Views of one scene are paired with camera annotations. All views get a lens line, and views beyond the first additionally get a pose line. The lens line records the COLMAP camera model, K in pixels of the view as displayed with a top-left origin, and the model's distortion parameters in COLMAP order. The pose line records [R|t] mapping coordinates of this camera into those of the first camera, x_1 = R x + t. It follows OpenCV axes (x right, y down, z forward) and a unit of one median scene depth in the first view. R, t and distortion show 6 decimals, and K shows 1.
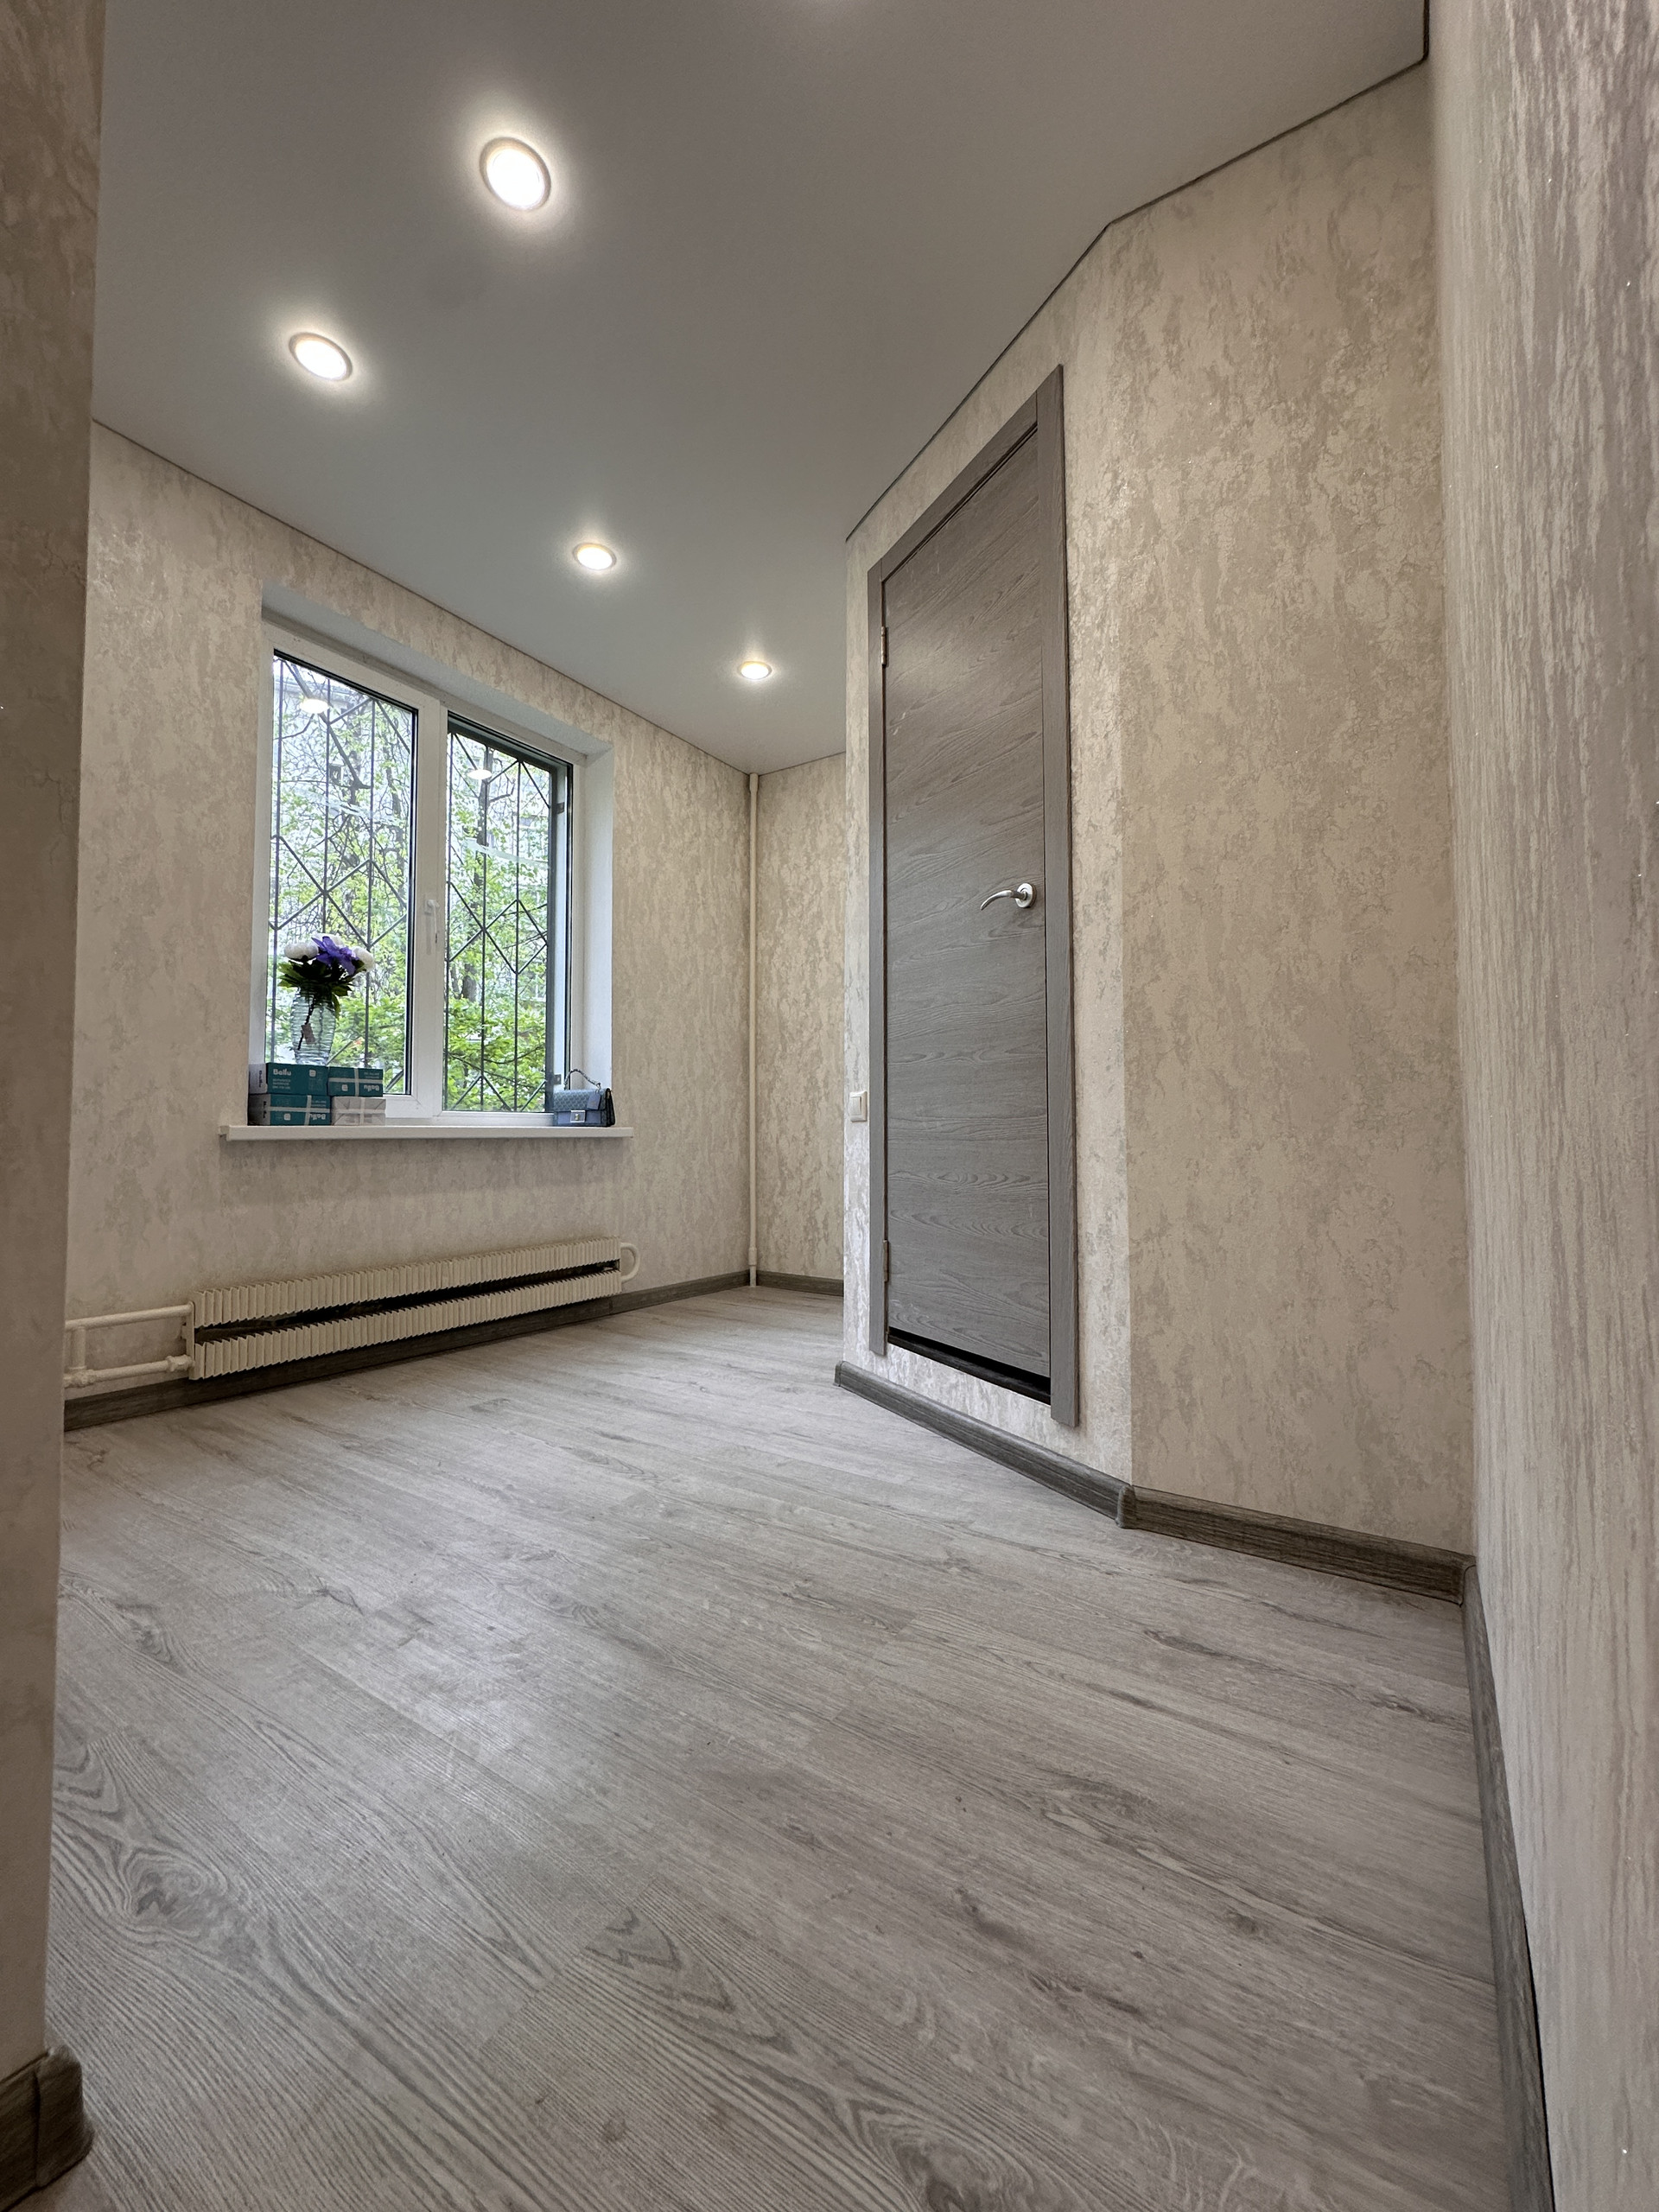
lens RADIAL K [[884.9, 0, 829.5], [0, 884.9, 1106.0], [0, 0, 1]] dist [-0.001976, 0.000997]
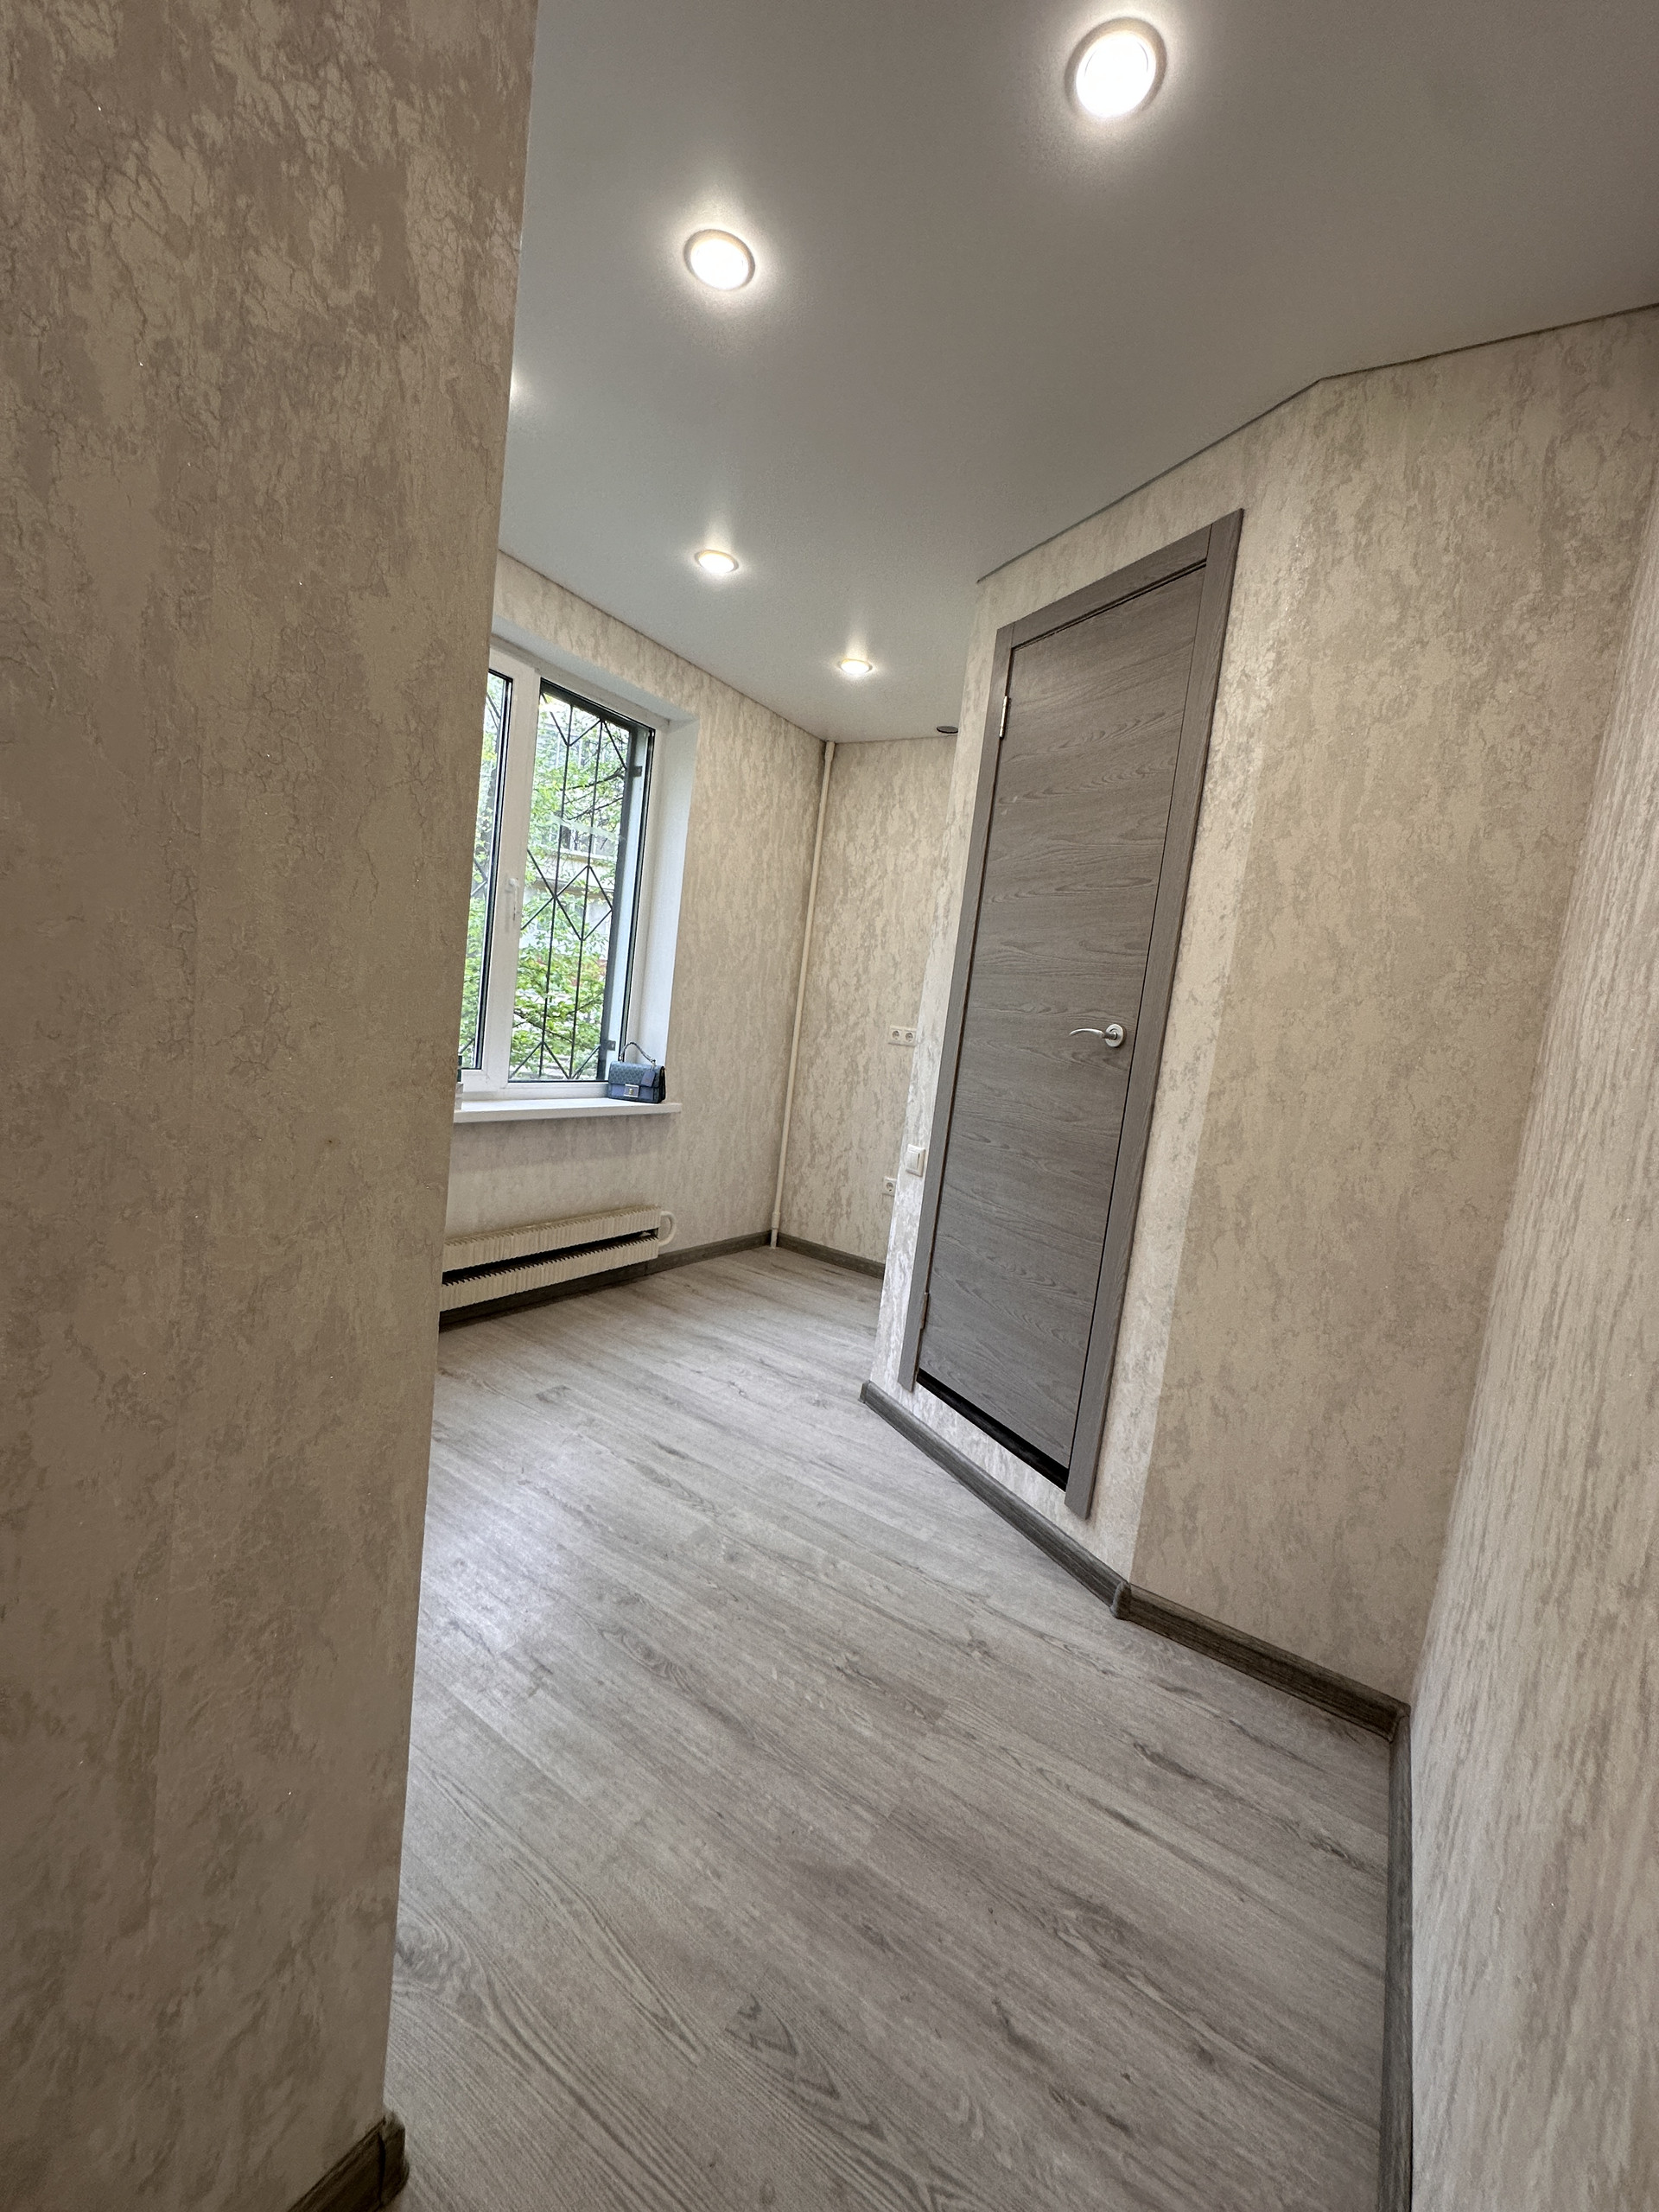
lens RADIAL K [[884.9, 0, 829.5], [0, 884.9, 1106.0], [0, 0, 1]] dist [-0.001976, 0.000997]
pose [[0.992788, 0.118771, 0.016284, -0.156858], [-0.119880, 0.982818, 0.140345, -0.332093], [0.000665, -0.141285, 0.989969, -0.073025]]
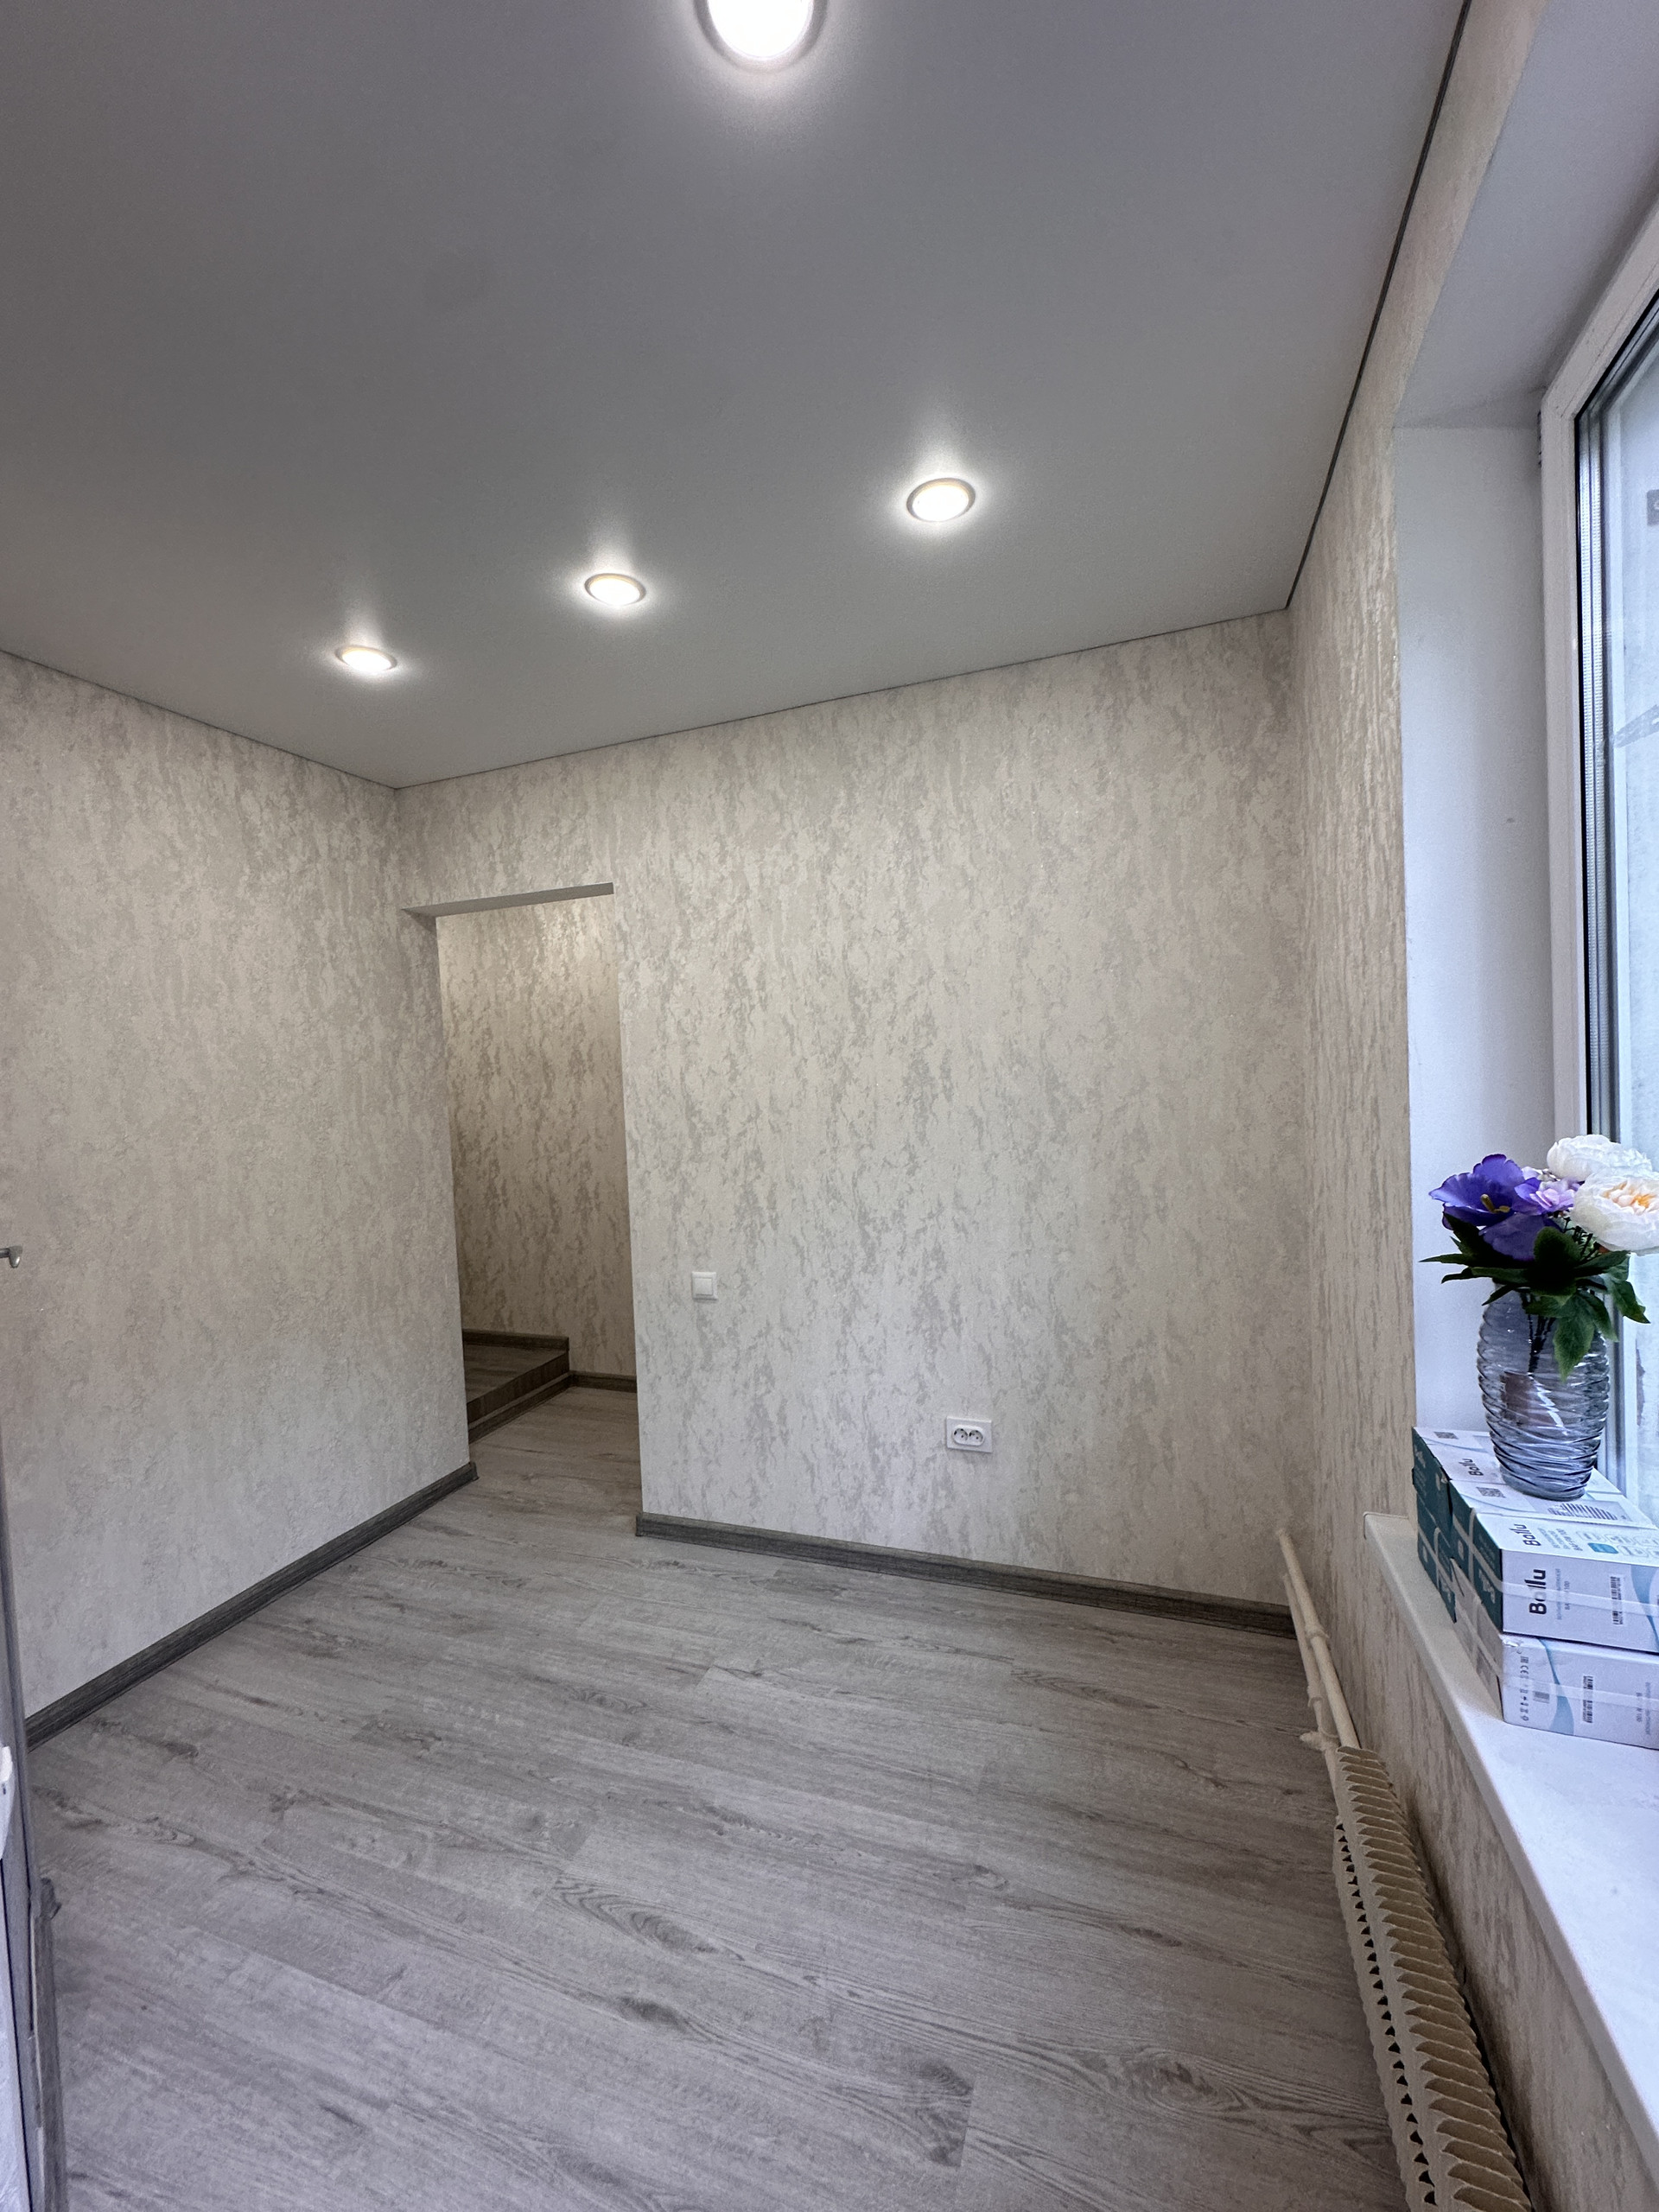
lens RADIAL K [[884.9, 0, 829.5], [0, 884.9, 1106.0], [0, 0, 1]] dist [-0.001976, 0.000997]
pose [[-0.971719, 0.050331, -0.230715, -0.352694], [0.051670, 0.998664, 0.000237, -0.405552], [0.230419, -0.011690, -0.973021, 2.329330]]
